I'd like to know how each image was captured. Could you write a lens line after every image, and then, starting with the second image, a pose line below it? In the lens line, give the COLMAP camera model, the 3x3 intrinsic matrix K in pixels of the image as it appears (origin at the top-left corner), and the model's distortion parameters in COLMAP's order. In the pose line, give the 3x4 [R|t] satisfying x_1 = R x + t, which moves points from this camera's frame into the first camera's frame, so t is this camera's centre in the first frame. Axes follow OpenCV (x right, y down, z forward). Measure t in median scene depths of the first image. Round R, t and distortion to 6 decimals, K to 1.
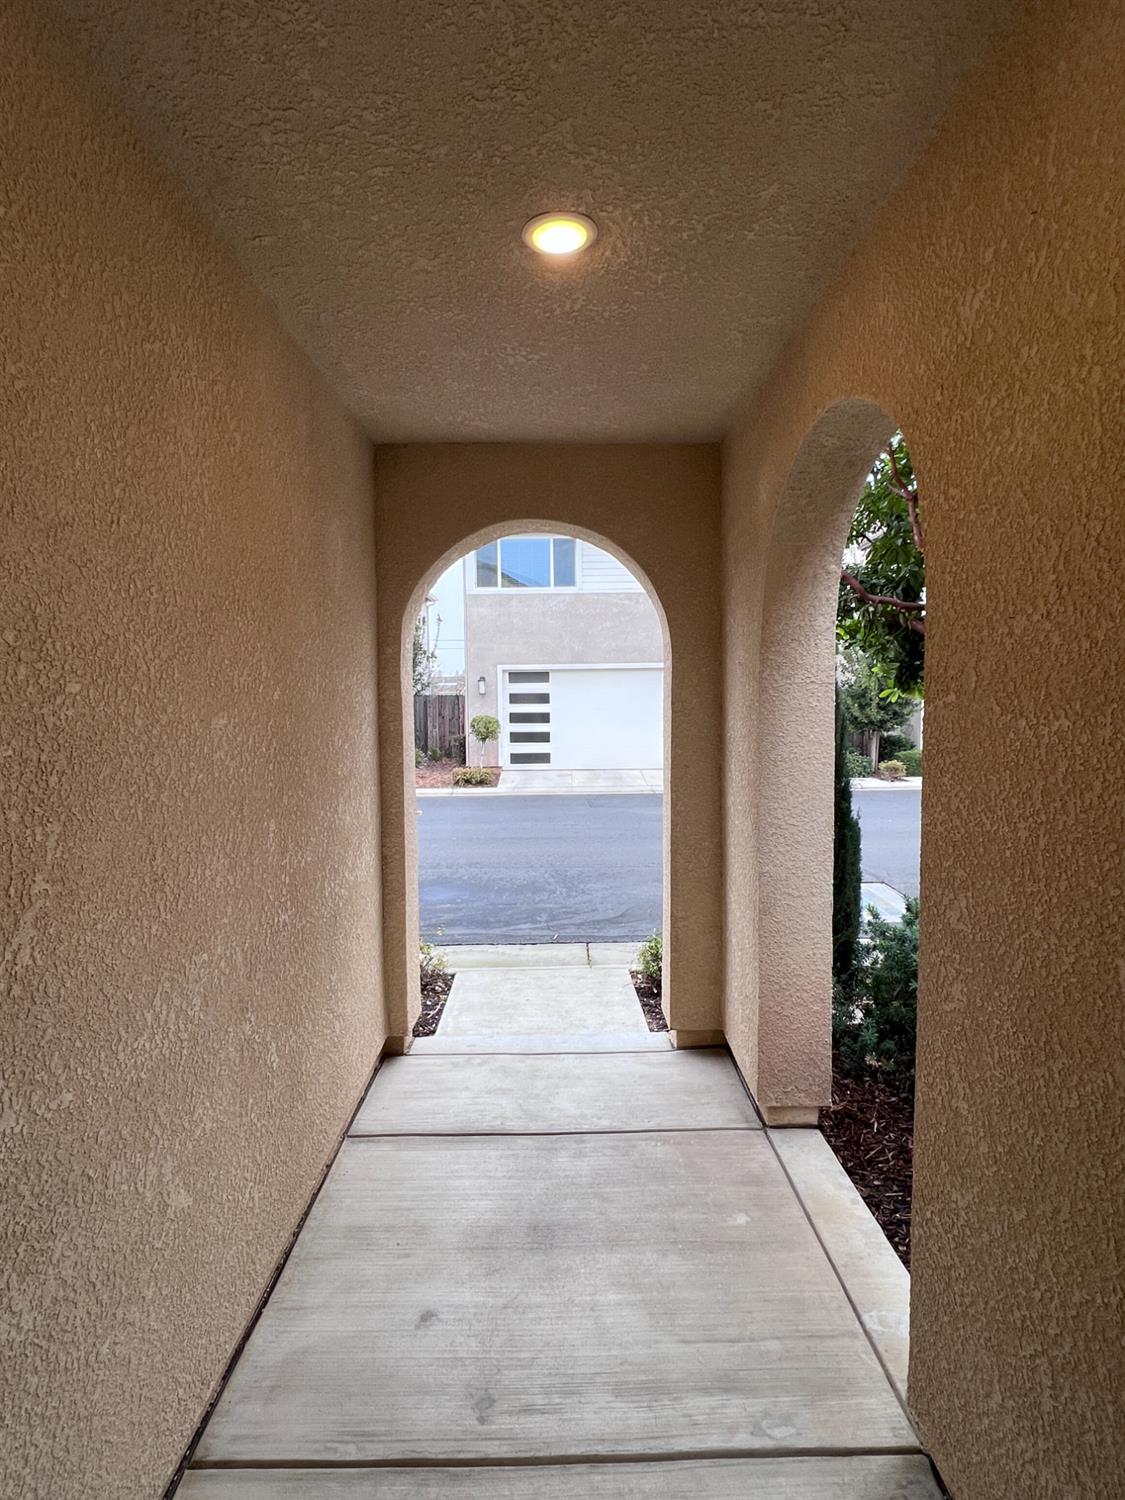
lens RADIAL K [[784.5, 0, 562.5], [0, 784.5, 750.0], [0, 0, 1]] dist [-0.001692, -0.000507]
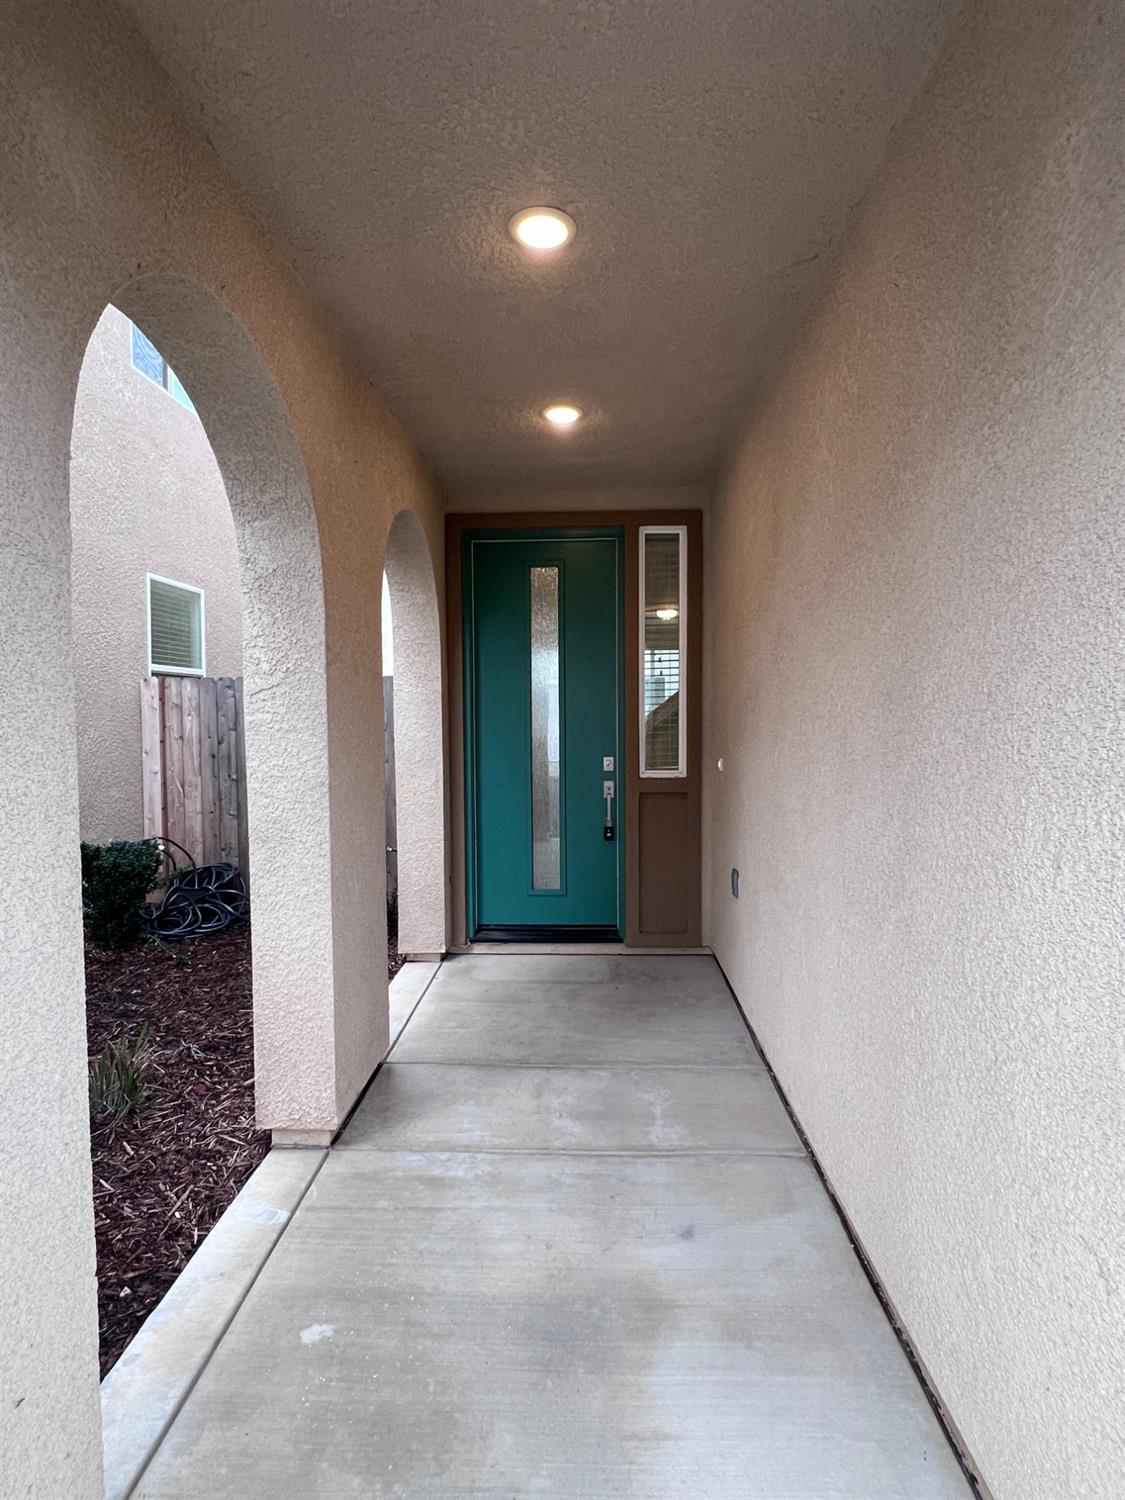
lens RADIAL K [[784.5, 0, 562.5], [0, 784.5, 750.0], [0, 0, 1]] dist [-0.001692, -0.000507]
pose [[-0.998867, 0.015879, 0.044852, -0.063075], [0.019879, 0.995726, 0.090187, -0.023717], [-0.043228, 0.090976, -0.994914, 1.997676]]
